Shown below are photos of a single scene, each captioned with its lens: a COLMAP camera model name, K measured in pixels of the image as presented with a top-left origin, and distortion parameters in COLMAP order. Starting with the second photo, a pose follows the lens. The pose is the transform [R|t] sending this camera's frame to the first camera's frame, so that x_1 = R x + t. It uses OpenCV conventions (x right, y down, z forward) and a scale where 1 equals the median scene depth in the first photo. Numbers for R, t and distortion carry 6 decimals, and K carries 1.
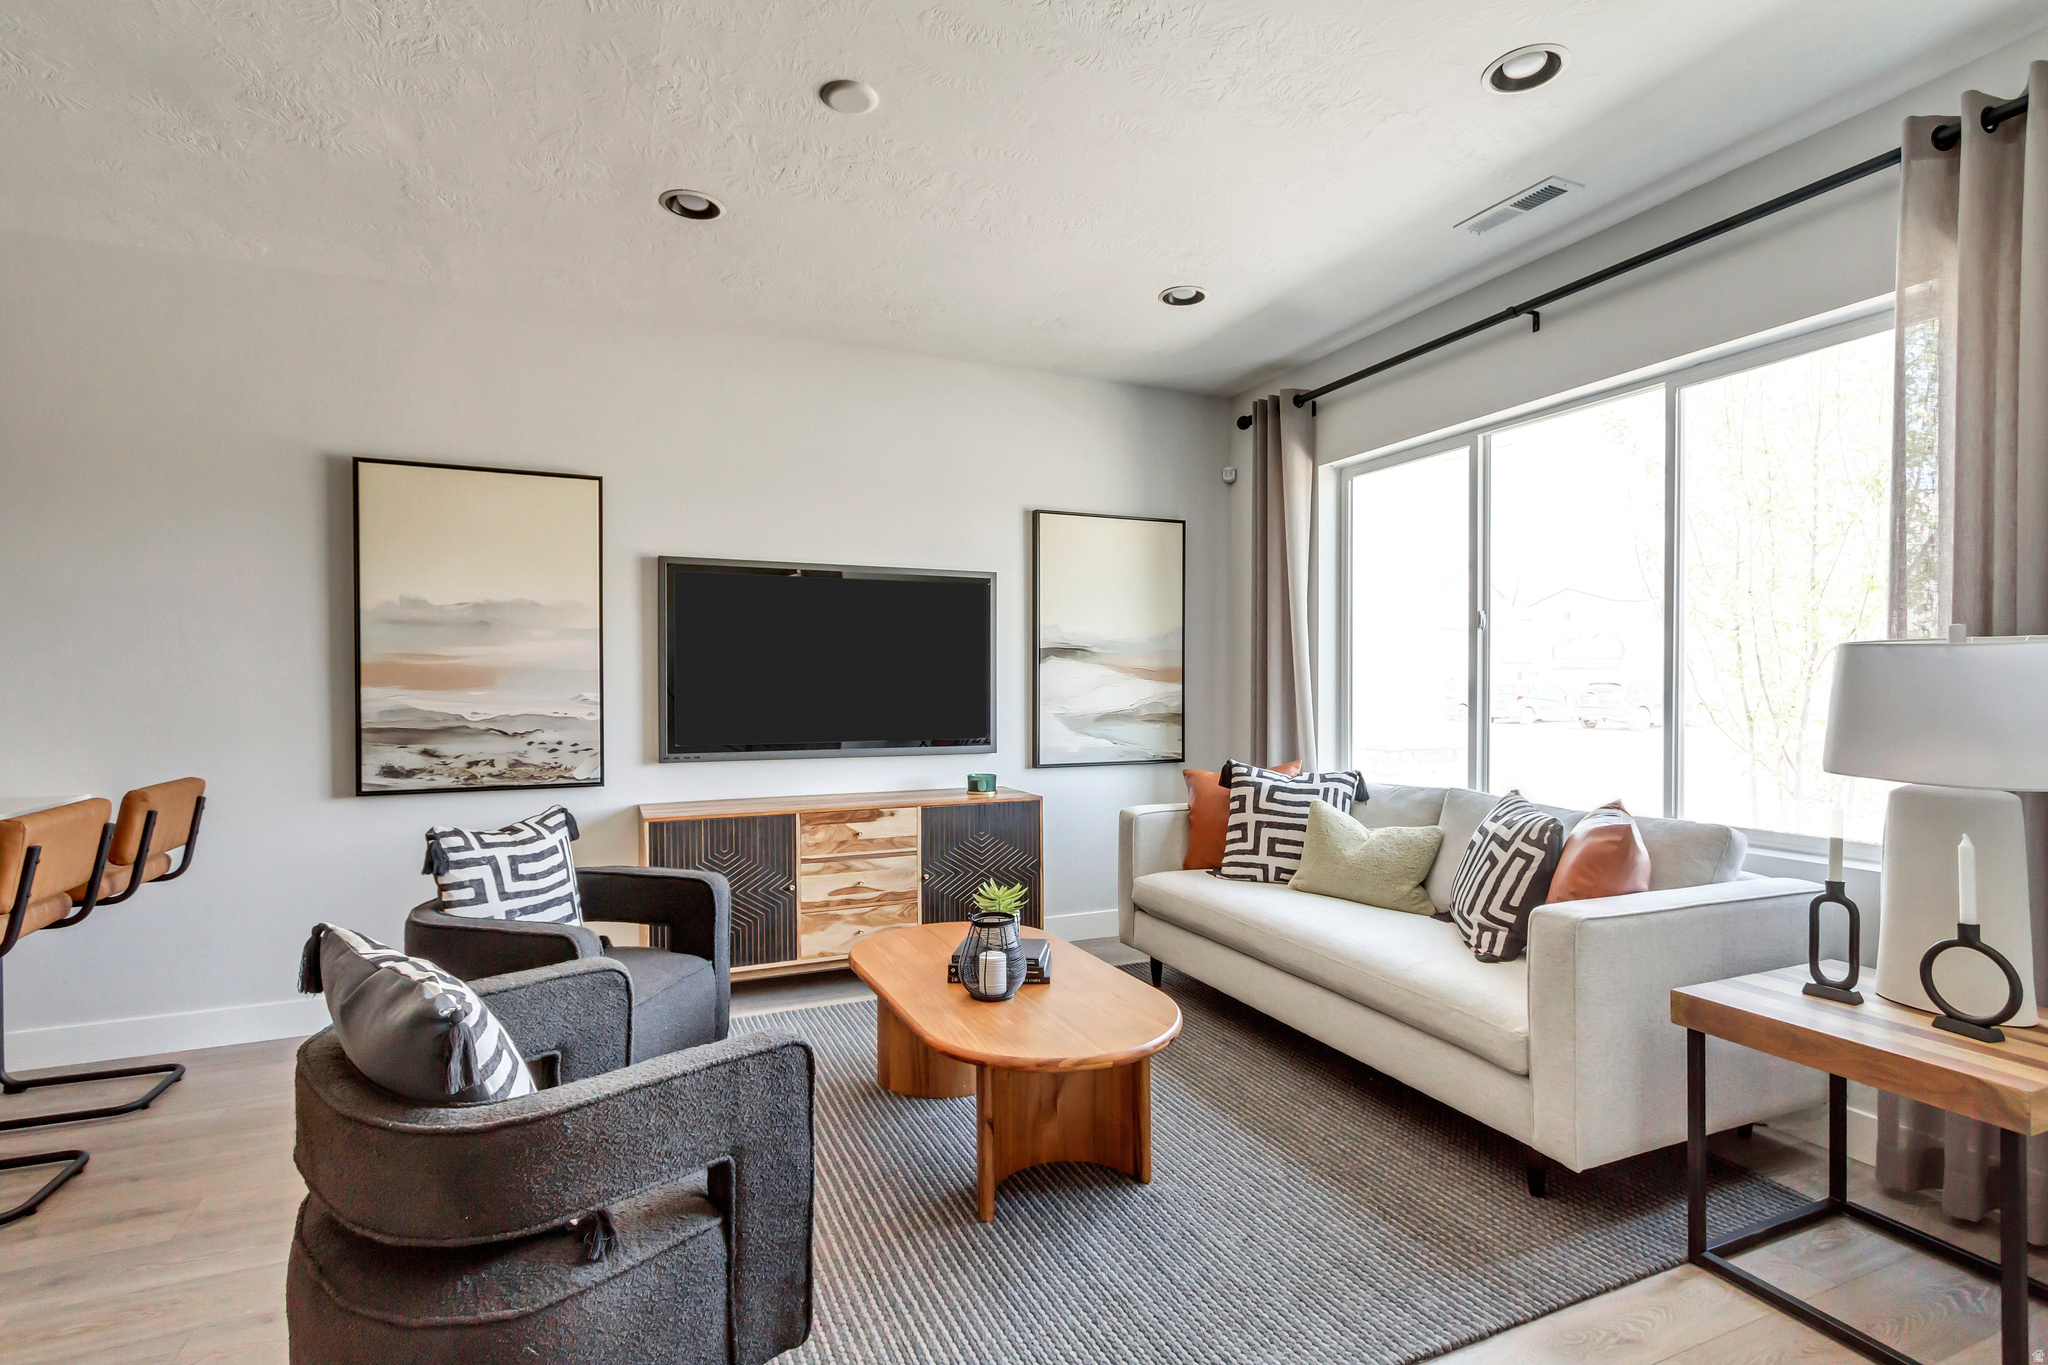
lens RADIAL K [[991.0, 0, 1017.4], [0, 991.0, 691.7], [0, 0, 1]] dist [0.013652, -0.001409]
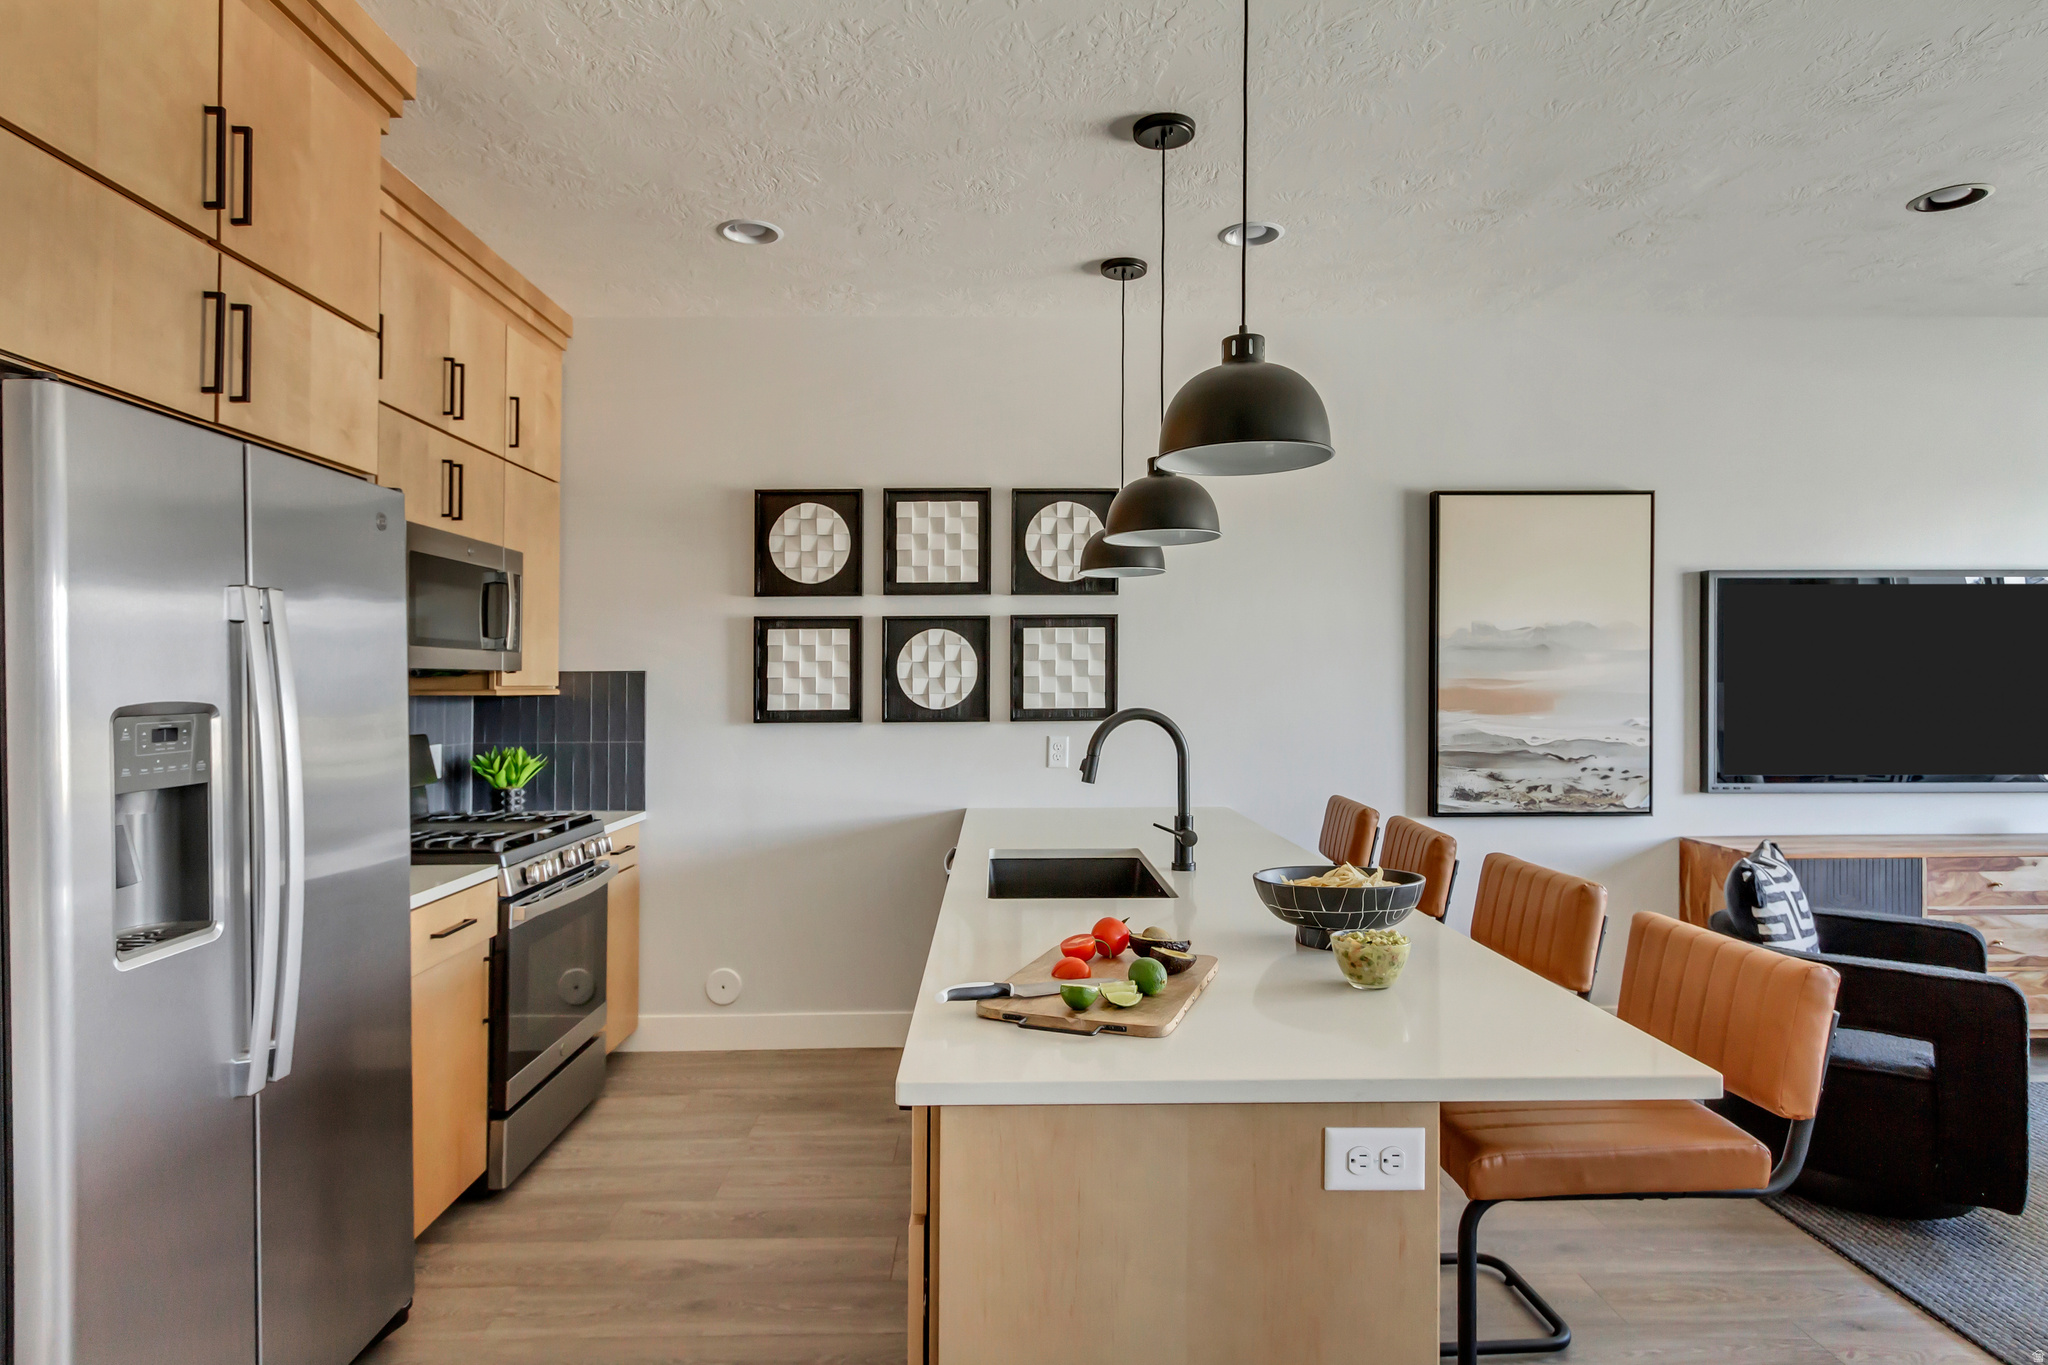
lens RADIAL K [[1068.9, 0, 959.9], [0, 1068.9, 684.4], [0, 0, 1]] dist [-0.028048, 0.001878]
pose [[0.906852, -0.002968, -0.421439, -0.618509], [-0.001039, 0.999956, -0.009278, -0.021374], [0.421449, 0.008851, 0.906809, -0.203728]]
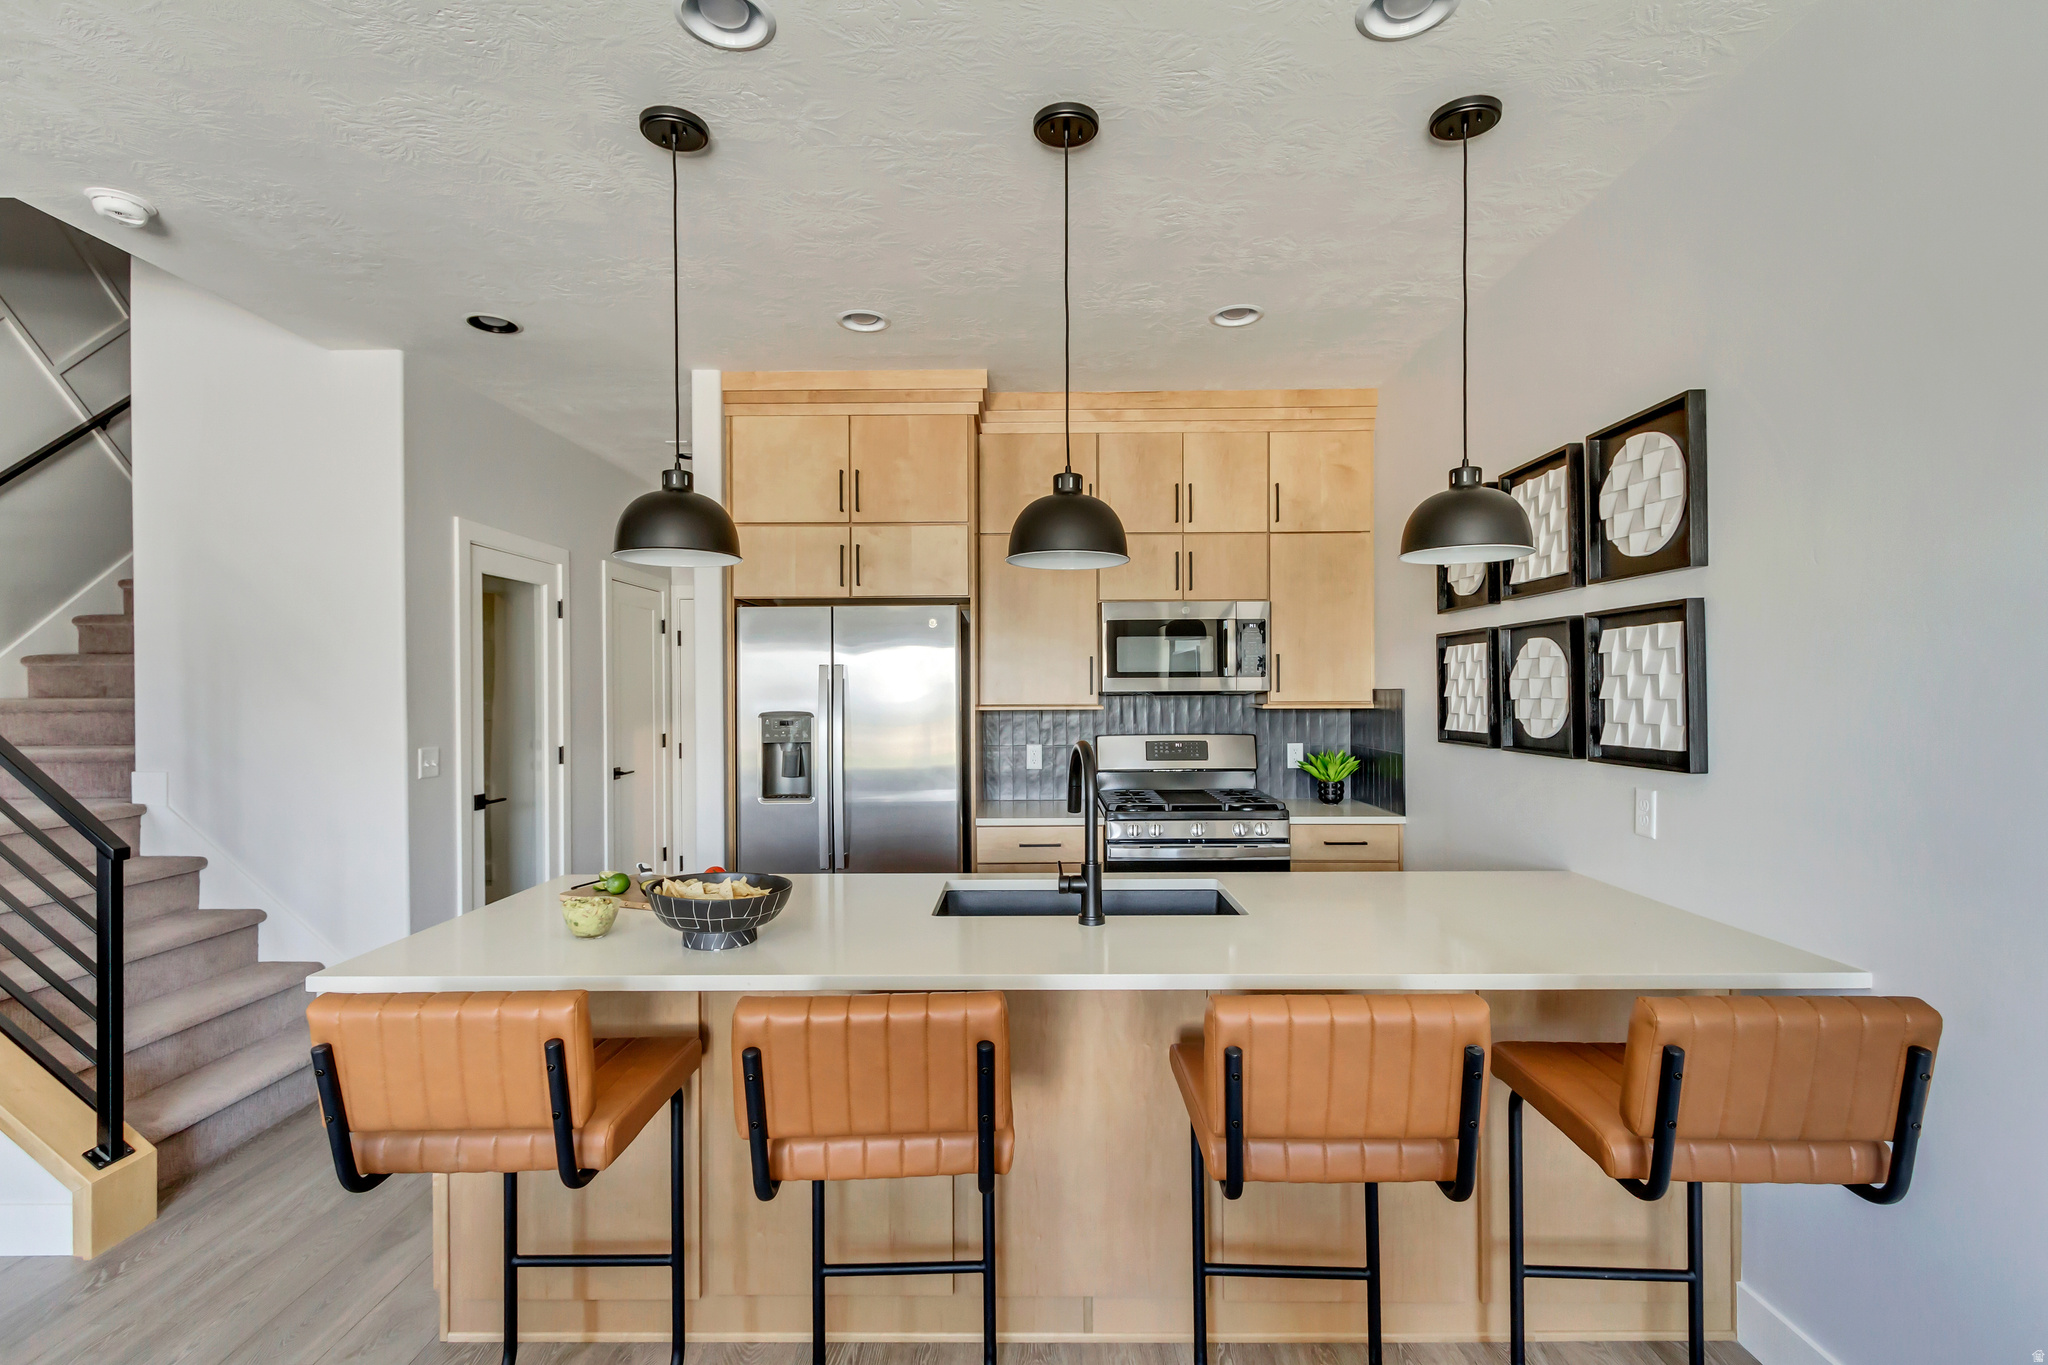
lens RADIAL K [[960.9, 0, 1004.5], [0, 960.9, 689.1], [0, 0, 1]] dist [0.026838, 0.000222]
pose [[-0.407705, 0.000540, -0.913114, -0.205320], [-0.004611, 0.999986, 0.002651, -0.046855], [0.913102, 0.005291, -0.407697, 0.713881]]
